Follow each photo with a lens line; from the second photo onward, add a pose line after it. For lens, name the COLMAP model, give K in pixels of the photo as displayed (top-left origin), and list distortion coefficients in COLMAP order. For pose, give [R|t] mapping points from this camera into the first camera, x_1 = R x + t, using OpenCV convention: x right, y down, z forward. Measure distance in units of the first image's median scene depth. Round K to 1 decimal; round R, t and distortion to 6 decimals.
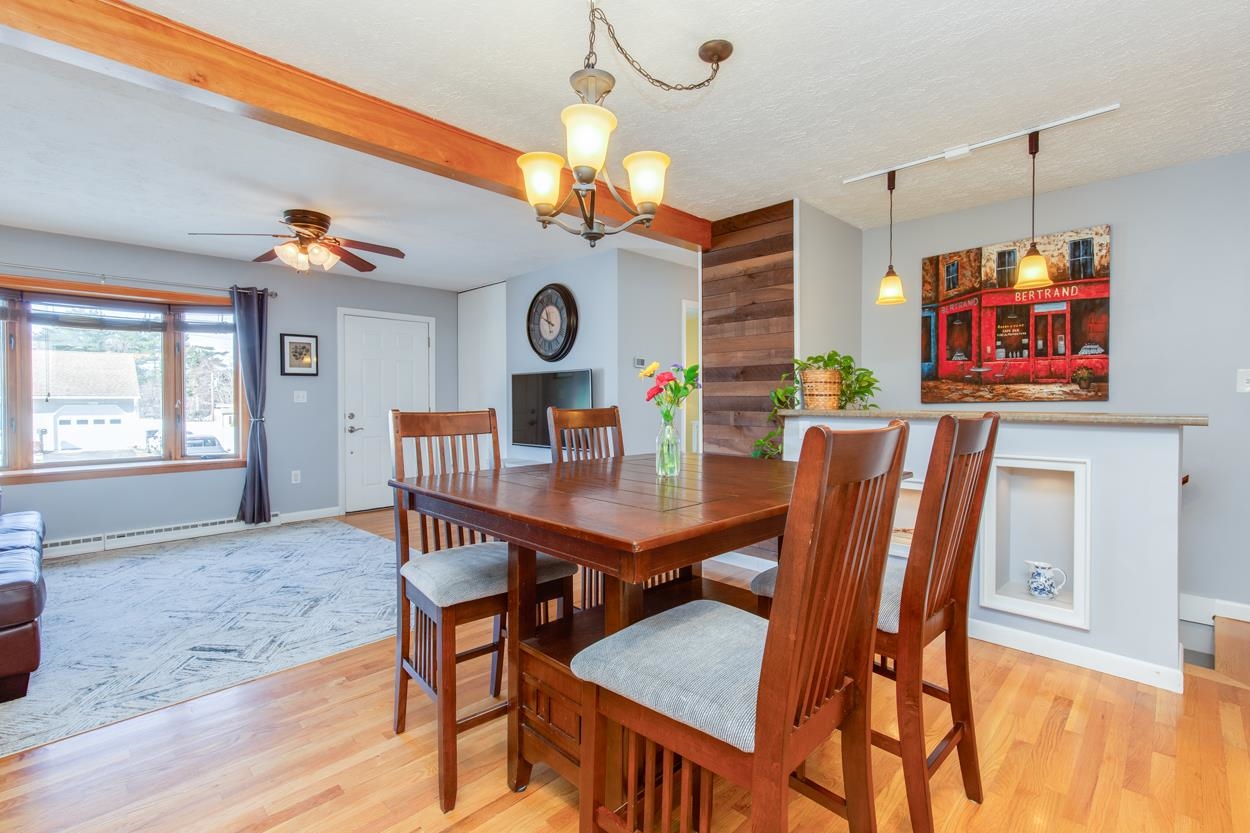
lens RADIAL K [[575.3, 0, 622.9], [0, 575.3, 410.6], [0, 0, 1]] dist [0.004567, 0.001797]
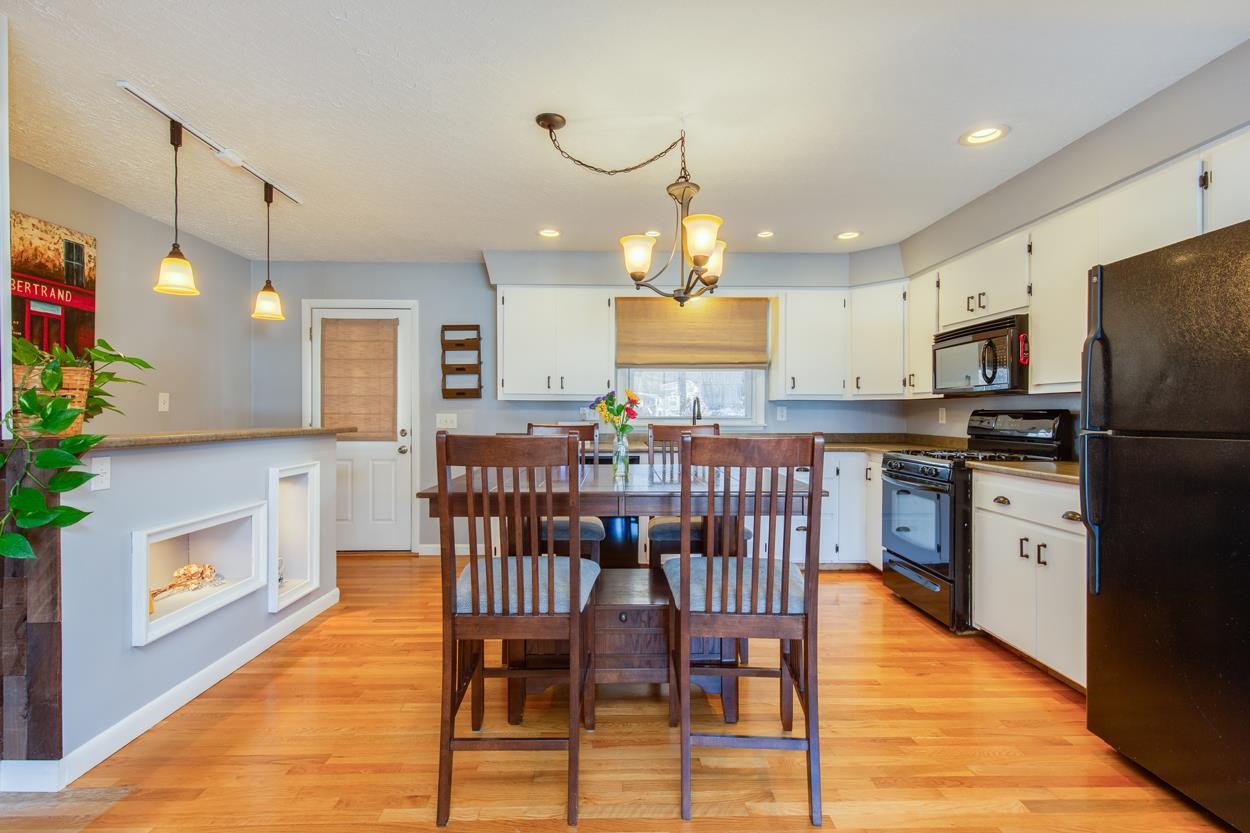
lens RADIAL K [[575.3, 0, 628.0], [0, 575.3, 410.1], [0, 0, 1]] dist [0.004567, 0.001797]
pose [[-0.731870, 0.004611, 0.681429, -0.377956], [0.014874, 0.999847, 0.009209, -0.021669], [-0.681282, 0.016875, -0.731826, 0.871407]]
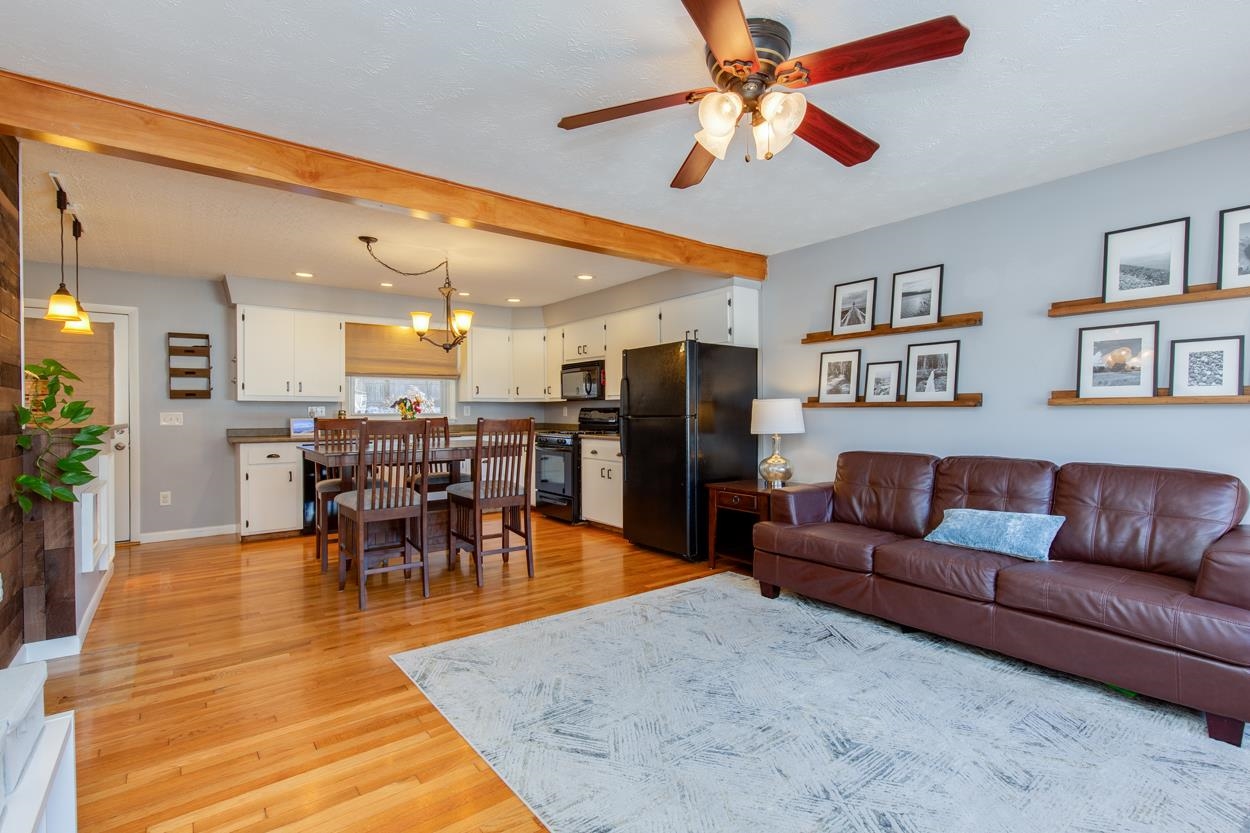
lens RADIAL K [[575.3, 0, 626.3], [0, 575.3, 423.2], [0, 0, 1]] dist [0.004567, 0.001797]
pose [[-0.991715, 0.004261, 0.128383, -0.493527], [0.009817, 0.999041, 0.042672, -0.030442], [-0.128078, 0.043579, -0.990806, 1.436497]]
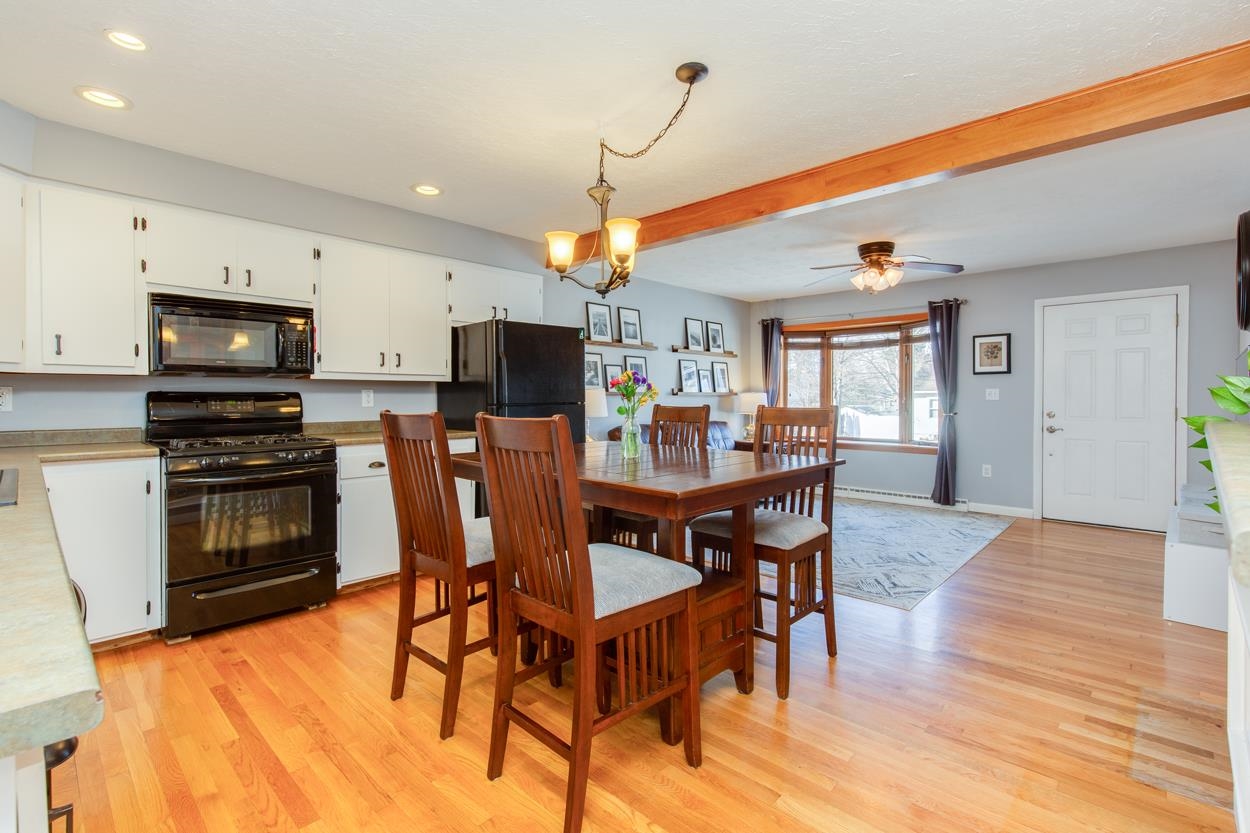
lens RADIAL K [[575.3, 0, 631.6], [0, 575.3, 408.1], [0, 0, 1]] dist [0.004567, 0.001797]
pose [[0.028855, 0.020075, -0.999382, 0.612720], [-0.018397, 0.999640, 0.019549, -0.009880], [0.999414, 0.017822, 0.029214, 0.426225]]
